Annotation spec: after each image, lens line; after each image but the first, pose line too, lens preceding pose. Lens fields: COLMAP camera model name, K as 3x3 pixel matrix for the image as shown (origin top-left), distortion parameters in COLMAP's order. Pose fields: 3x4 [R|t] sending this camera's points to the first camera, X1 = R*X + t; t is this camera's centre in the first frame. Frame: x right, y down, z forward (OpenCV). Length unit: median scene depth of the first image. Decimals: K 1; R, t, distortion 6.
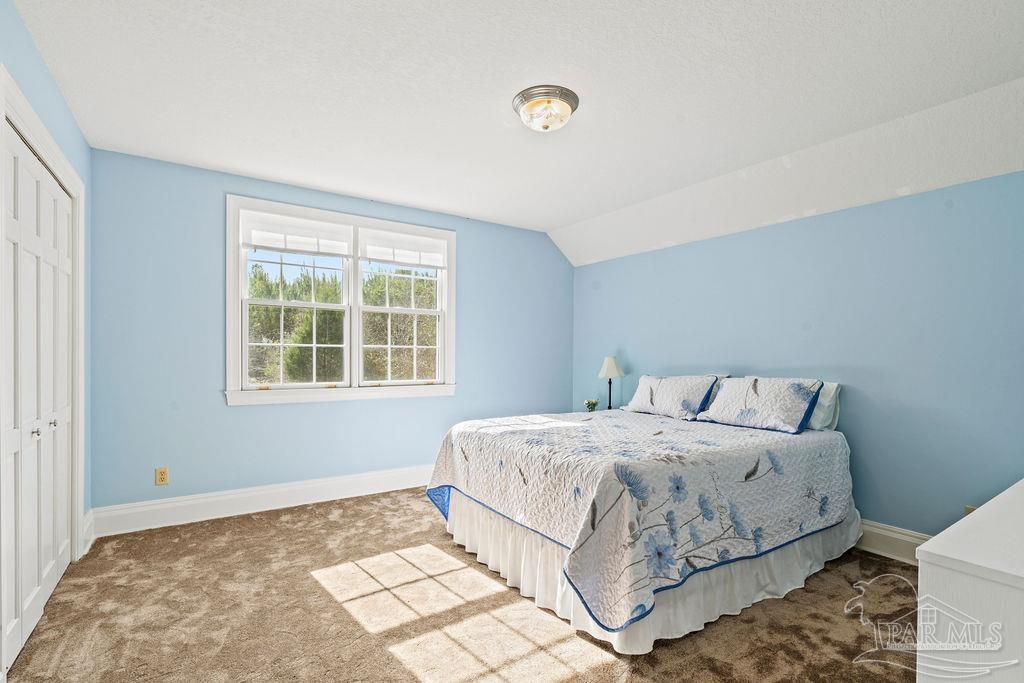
lens RADIAL K [[468.7, 0, 513.1], [0, 468.7, 349.1], [0, 0, 1]] dist [-0.001805, 0.000000]
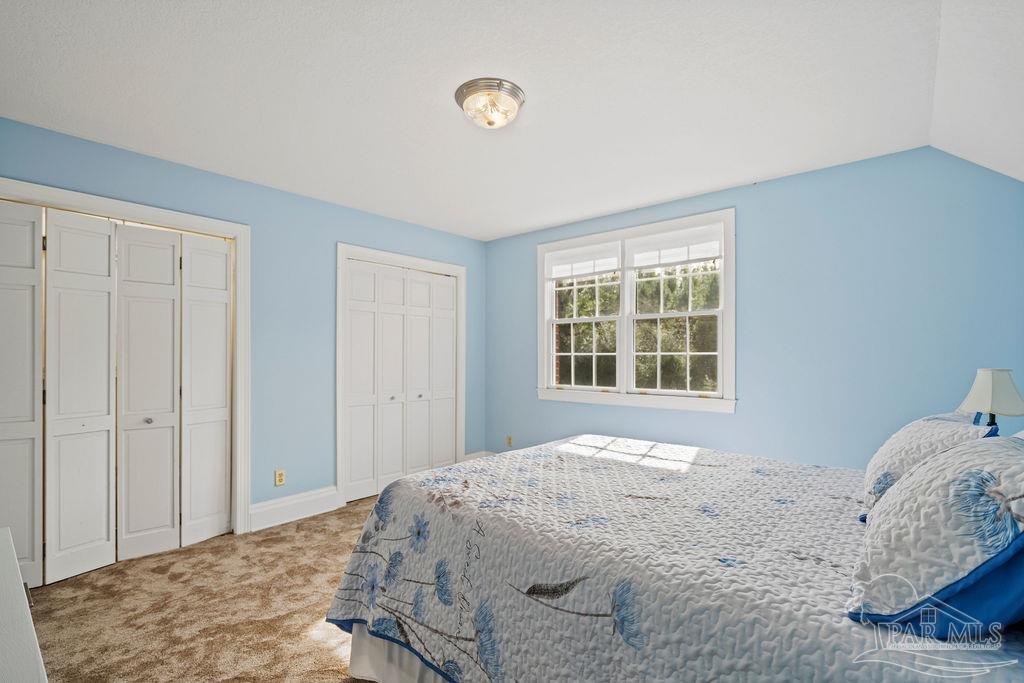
lens RADIAL K [[468.7, 0, 513.6], [0, 468.7, 349.2], [0, 0, 1]] dist [-0.001805, 0.000000]
pose [[0.268399, -0.020902, -0.963081, 0.603336], [0.006960, 0.999781, -0.019759, 0.001288], [0.963283, -0.001400, 0.268486, 0.489011]]
